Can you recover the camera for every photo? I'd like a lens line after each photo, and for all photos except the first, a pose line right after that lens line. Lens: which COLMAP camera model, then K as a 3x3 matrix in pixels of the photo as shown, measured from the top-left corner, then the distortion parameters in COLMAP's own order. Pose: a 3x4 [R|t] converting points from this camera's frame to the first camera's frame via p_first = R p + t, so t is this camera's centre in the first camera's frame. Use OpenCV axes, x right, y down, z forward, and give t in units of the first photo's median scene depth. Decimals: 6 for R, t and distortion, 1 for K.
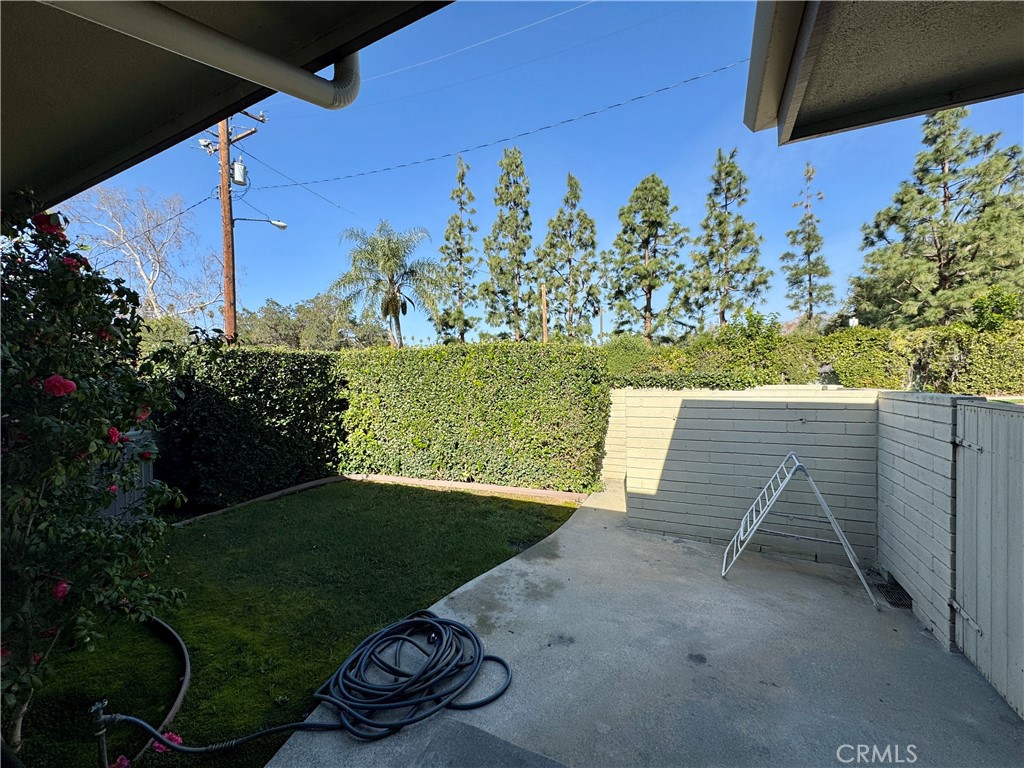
lens RADIAL K [[409.4, 0, 510.9], [0, 409.4, 384.2], [0, 0, 1]] dist [-0.001012, -0.000059]
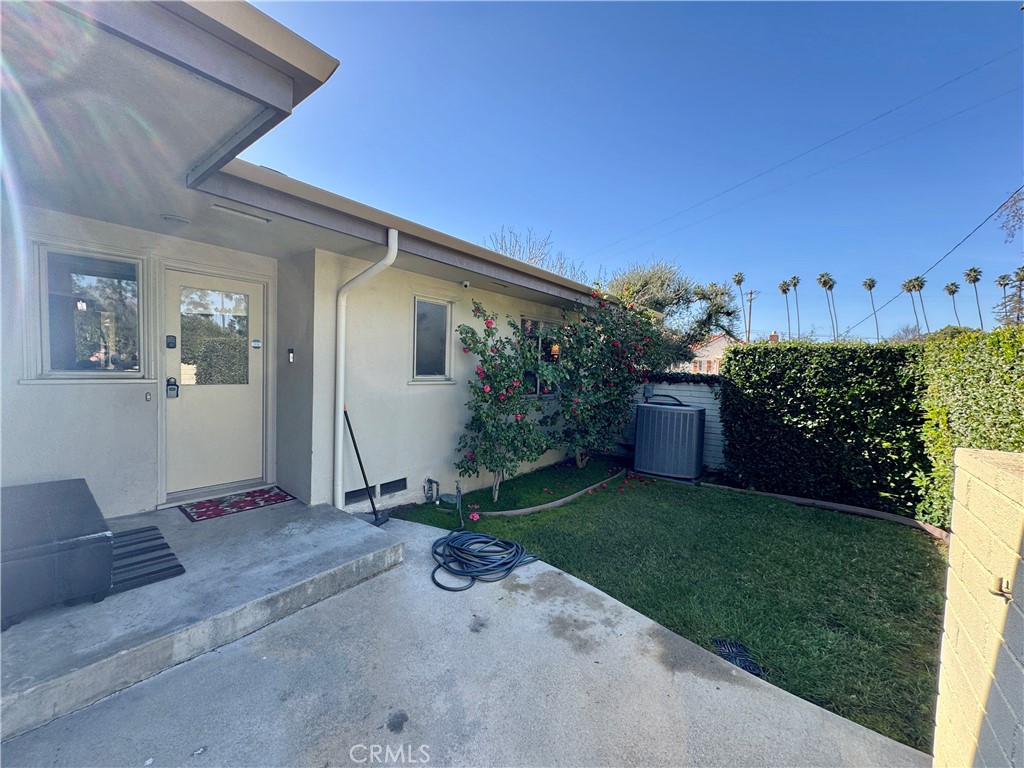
lens RADIAL K [[409.4, 0, 510.9], [0, 409.4, 384.2], [0, 0, 1]] dist [-0.001012, -0.000059]
pose [[-0.212401, 0.052951, -0.975747, 0.511206], [-0.046297, 0.996864, 0.064175, -0.025321], [0.976085, 0.058805, -0.209284, 0.593079]]
